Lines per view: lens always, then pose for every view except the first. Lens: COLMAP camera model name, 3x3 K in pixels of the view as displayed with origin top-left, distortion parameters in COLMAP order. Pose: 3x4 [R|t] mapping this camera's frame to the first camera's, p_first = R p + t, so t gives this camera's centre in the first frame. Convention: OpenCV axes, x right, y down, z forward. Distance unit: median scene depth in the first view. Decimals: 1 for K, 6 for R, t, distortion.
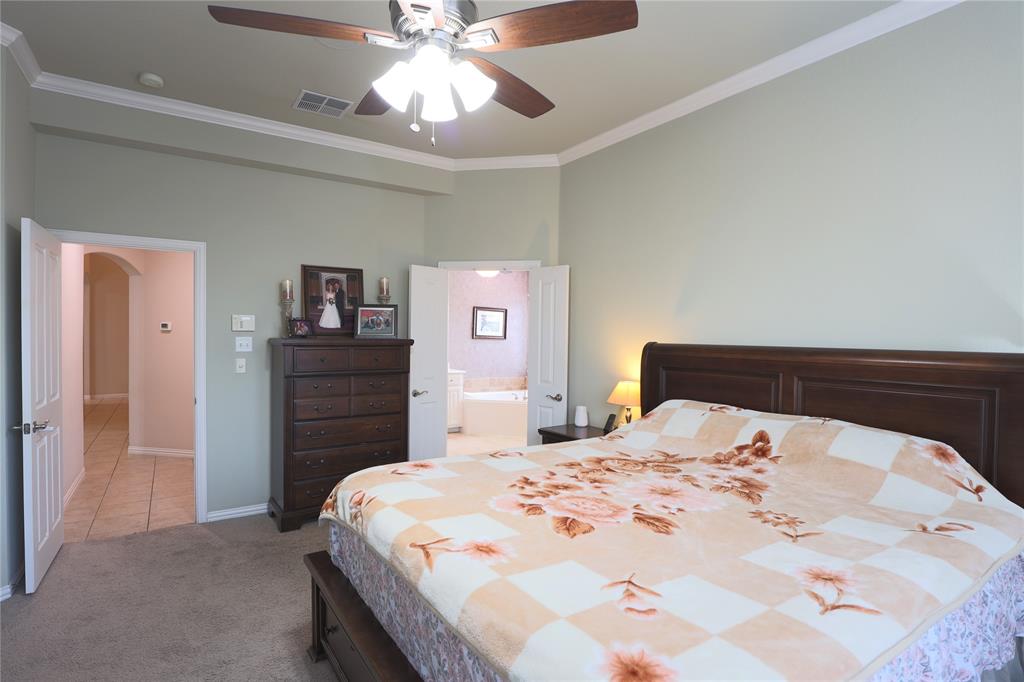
lens RADIAL K [[516.8, 0, 509.9], [0, 516.8, 342.0], [0, 0, 1]] dist [-0.001251, -0.000155]
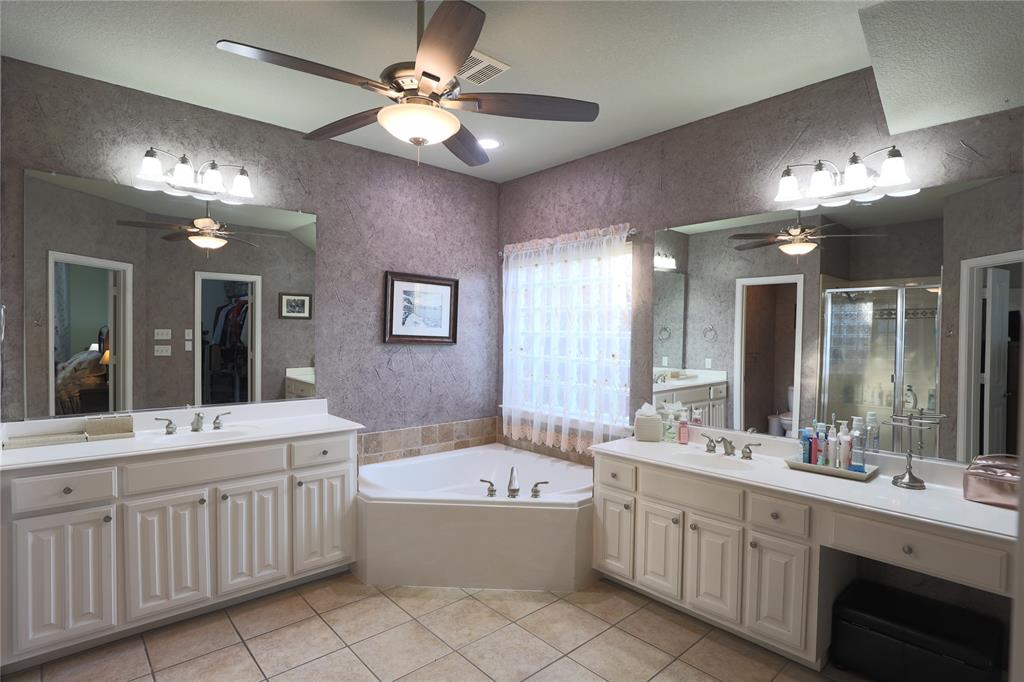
lens RADIAL K [[516.8, 0, 518.3], [0, 516.8, 343.3], [0, 0, 1]] dist [-0.001251, -0.000155]
pose [[0.987775, -0.005914, 0.155771, -0.025895], [0.004105, 0.999920, 0.011934, -0.010702], [-0.155829, -0.011149, 0.987721, 0.530521]]
